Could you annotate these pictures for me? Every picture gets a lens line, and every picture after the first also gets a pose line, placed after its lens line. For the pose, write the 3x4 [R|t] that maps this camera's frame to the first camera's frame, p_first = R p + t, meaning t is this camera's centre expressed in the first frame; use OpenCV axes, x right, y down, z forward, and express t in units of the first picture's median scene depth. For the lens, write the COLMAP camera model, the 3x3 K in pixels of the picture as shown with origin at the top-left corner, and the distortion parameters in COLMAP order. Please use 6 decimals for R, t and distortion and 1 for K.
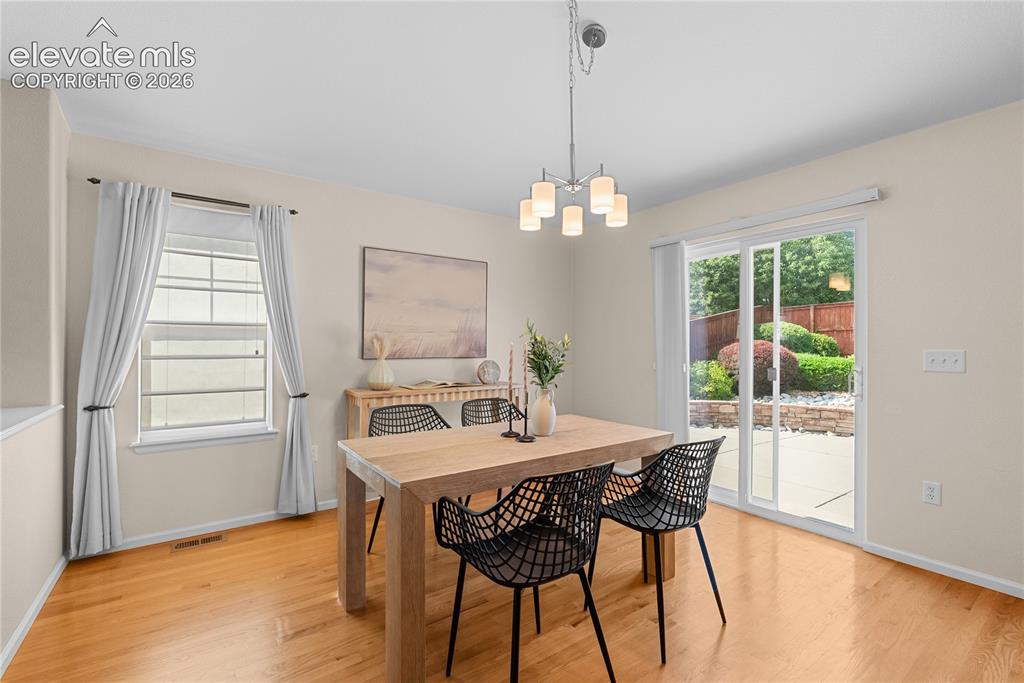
lens RADIAL K [[450.9, 0, 517.3], [0, 450.9, 335.8], [0, 0, 1]] dist [-0.009390, -0.000064]
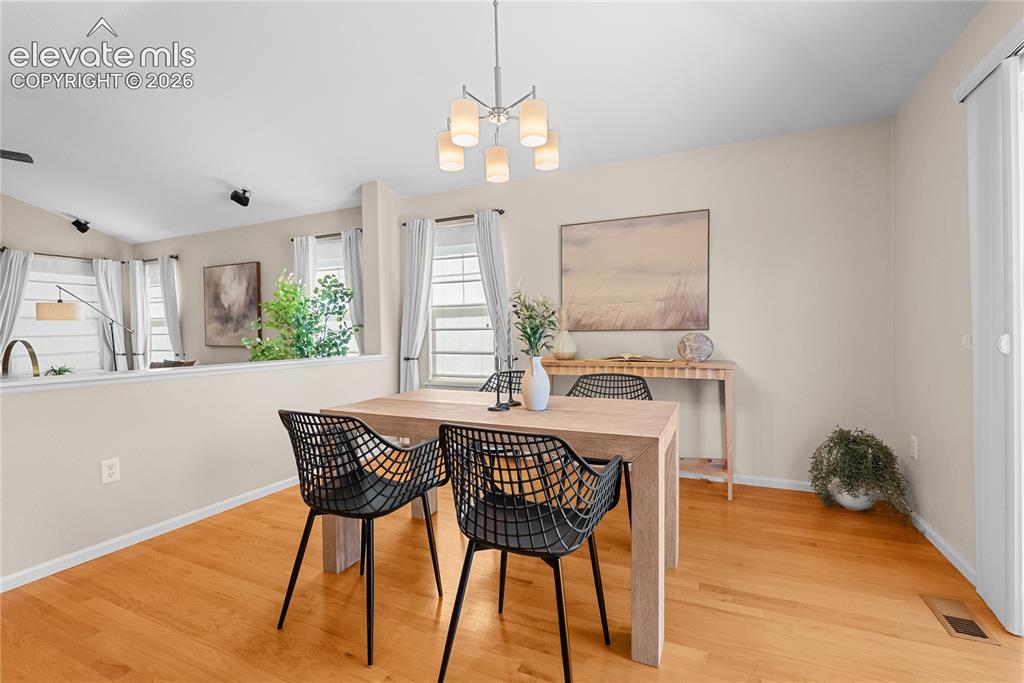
lens RADIAL K [[450.9, 0, 517.3], [0, 450.9, 335.8], [0, 0, 1]] dist [-0.009390, -0.000064]
pose [[0.498927, 0.002772, -0.866639, 0.562412], [0.032831, 0.999217, 0.022097, 0.037877], [0.866022, -0.039478, 0.498445, 0.385371]]
